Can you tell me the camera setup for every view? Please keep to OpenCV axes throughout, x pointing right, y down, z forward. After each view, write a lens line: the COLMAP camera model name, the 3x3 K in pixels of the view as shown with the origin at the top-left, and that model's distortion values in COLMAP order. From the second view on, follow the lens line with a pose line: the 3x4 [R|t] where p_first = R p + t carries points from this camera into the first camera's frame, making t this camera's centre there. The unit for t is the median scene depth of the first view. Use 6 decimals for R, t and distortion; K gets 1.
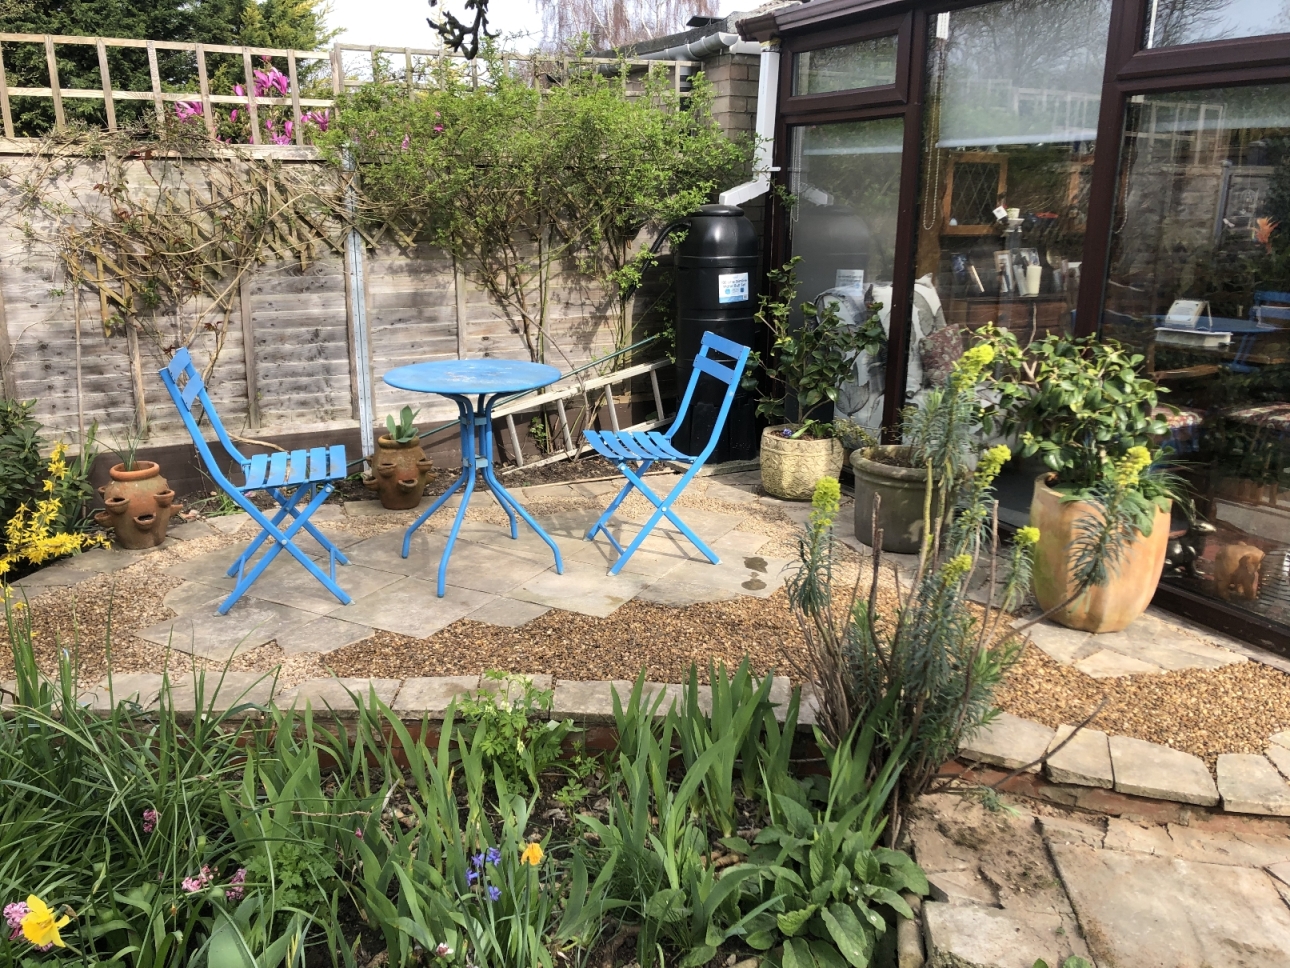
lens RADIAL K [[1055.6, 0, 654.4], [0, 1055.6, 482.7], [0, 0, 1]] dist [0.030156, -0.020716]
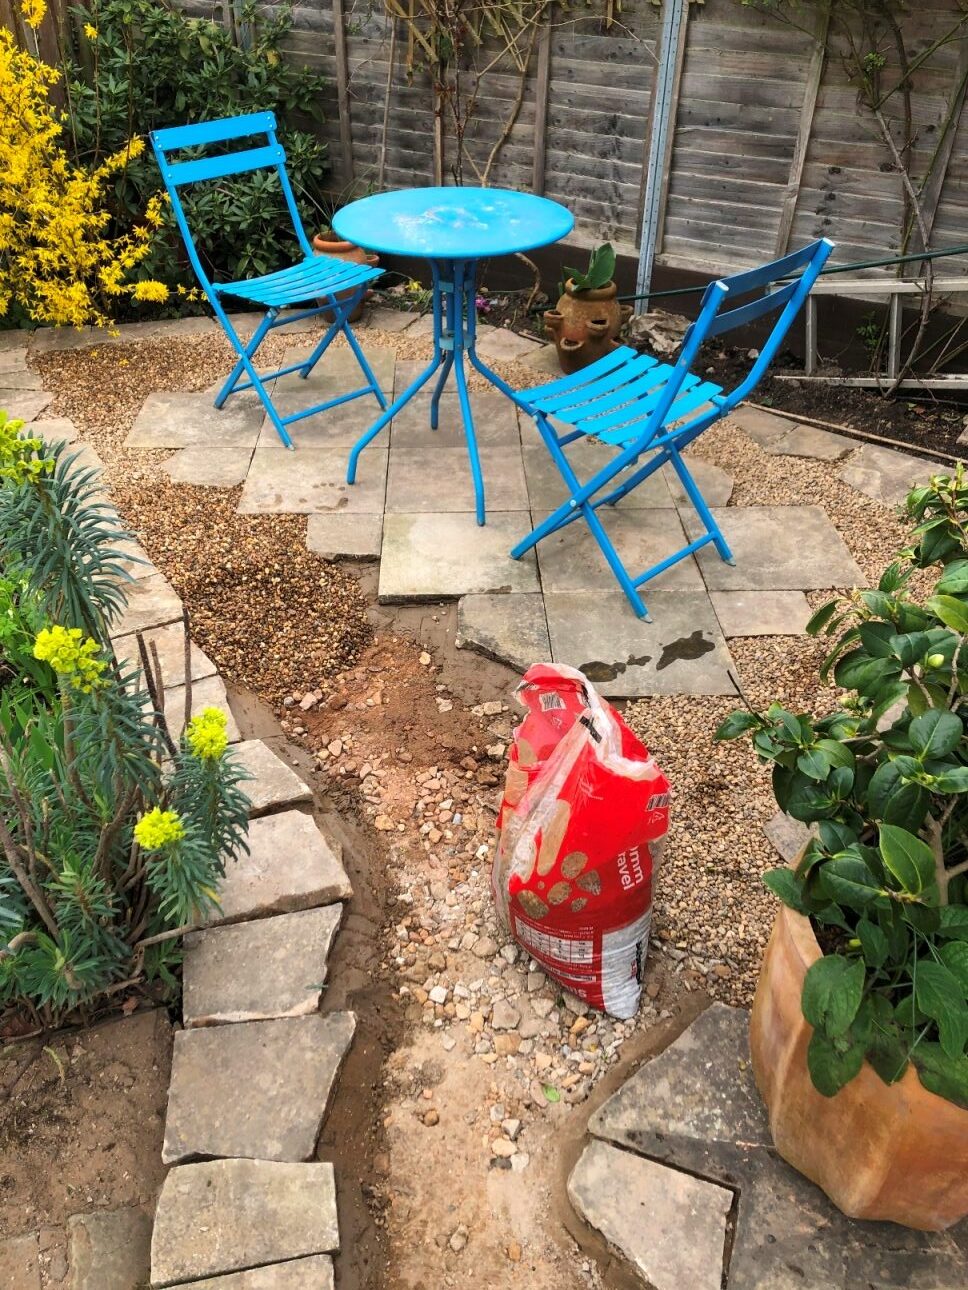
lens RADIAL K [[1055.6, 0, 467.6], [0, 1055.6, 641.2], [0, 0, 1]] dist [0.030156, -0.020716]
pose [[0.497391, 0.510031, -0.701762, 0.379889], [-0.239402, 0.858209, 0.454053, -0.143366], [0.833840, -0.057838, 0.548968, 0.461132]]
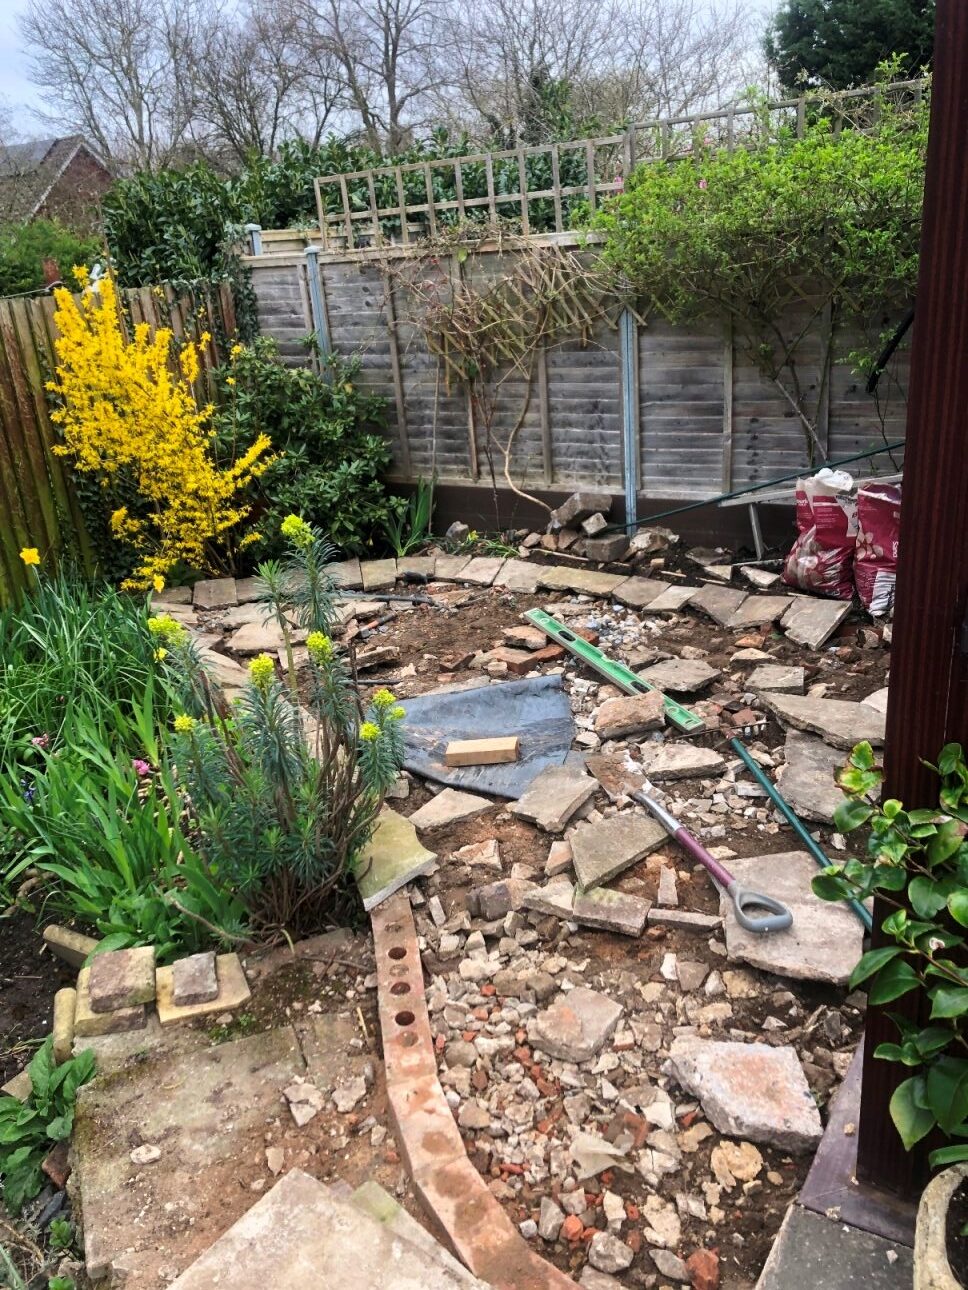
lens RADIAL K [[1055.6, 0, 486.4], [0, 1055.6, 650.4], [0, 0, 1]] dist [0.030156, -0.020716]
pose [[0.508923, 0.267038, -0.818345, 0.599219], [-0.152066, 0.963604, 0.219869, -0.120738], [0.847274, 0.012546, 0.531008, 0.325794]]
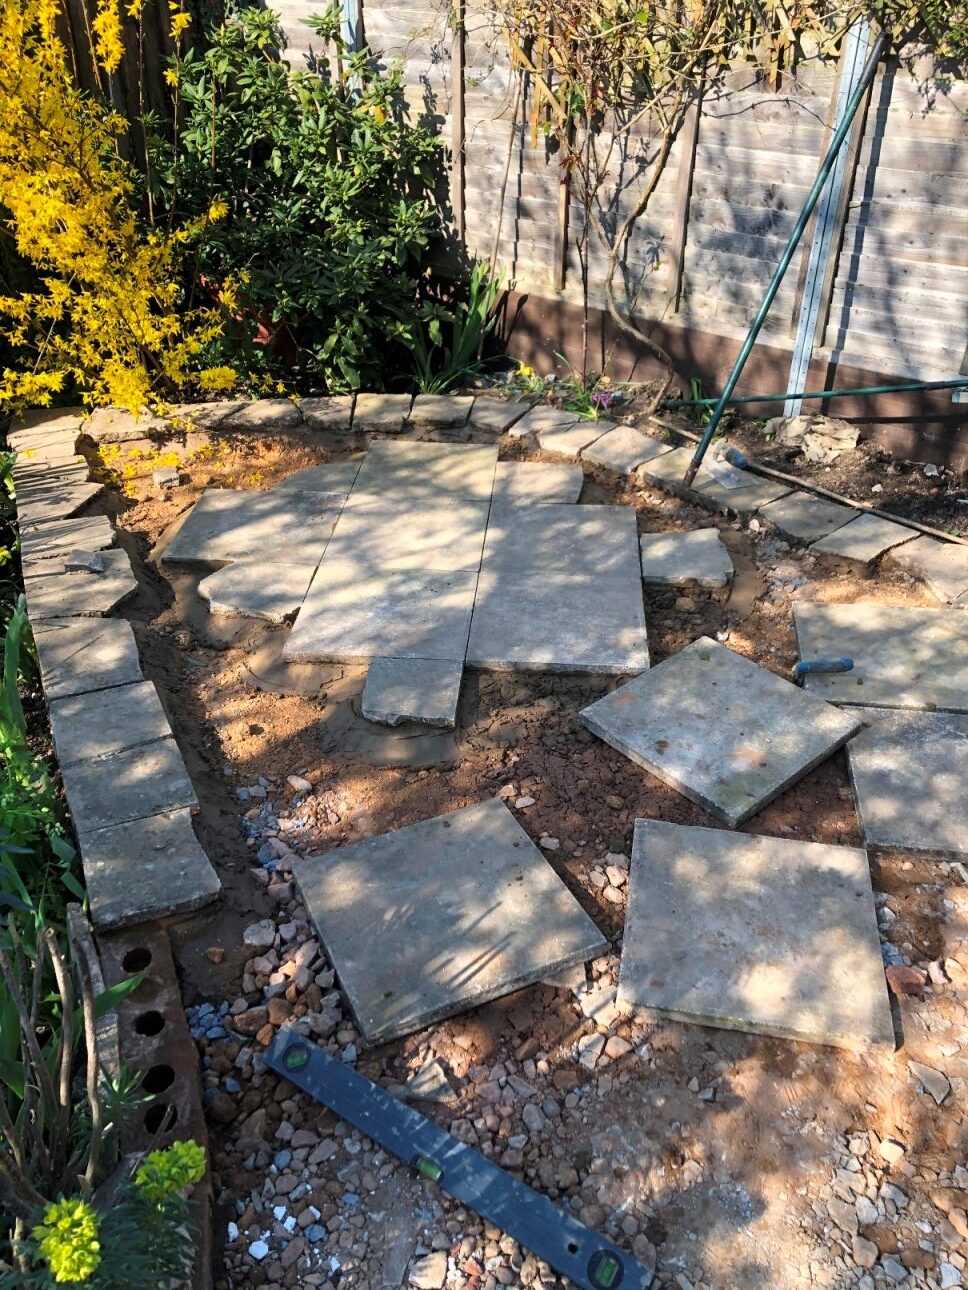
lens RADIAL K [[1055.6, 0, 490.9], [0, 1055.6, 646.3], [0, 0, 1]] dist [0.030156, -0.020716]
pose [[0.415495, 0.496705, -0.762003, 0.257876], [-0.255072, 0.867750, 0.426553, -0.134302], [0.873099, 0.017135, 0.487241, 0.534953]]
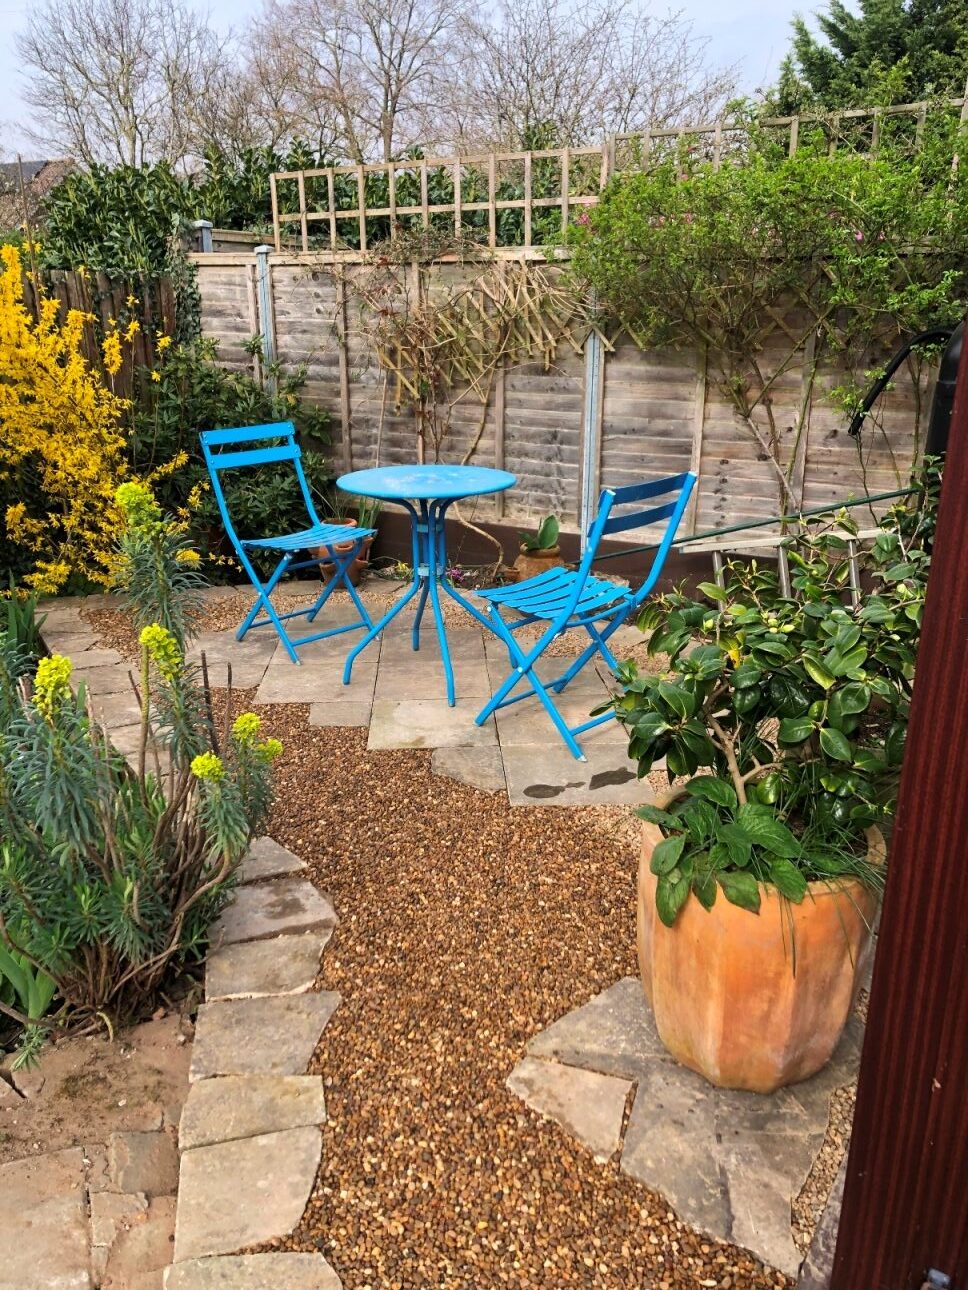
lens RADIAL K [[1055.6, 0, 480.0], [0, 1055.6, 652.9], [0, 0, 1]] dist [0.030156, -0.020716]
pose [[0.516571, 0.263071, -0.814830, 0.530450], [-0.226489, 0.959718, 0.166264, -0.093462], [0.825747, 0.098663, 0.555345, 0.403493]]
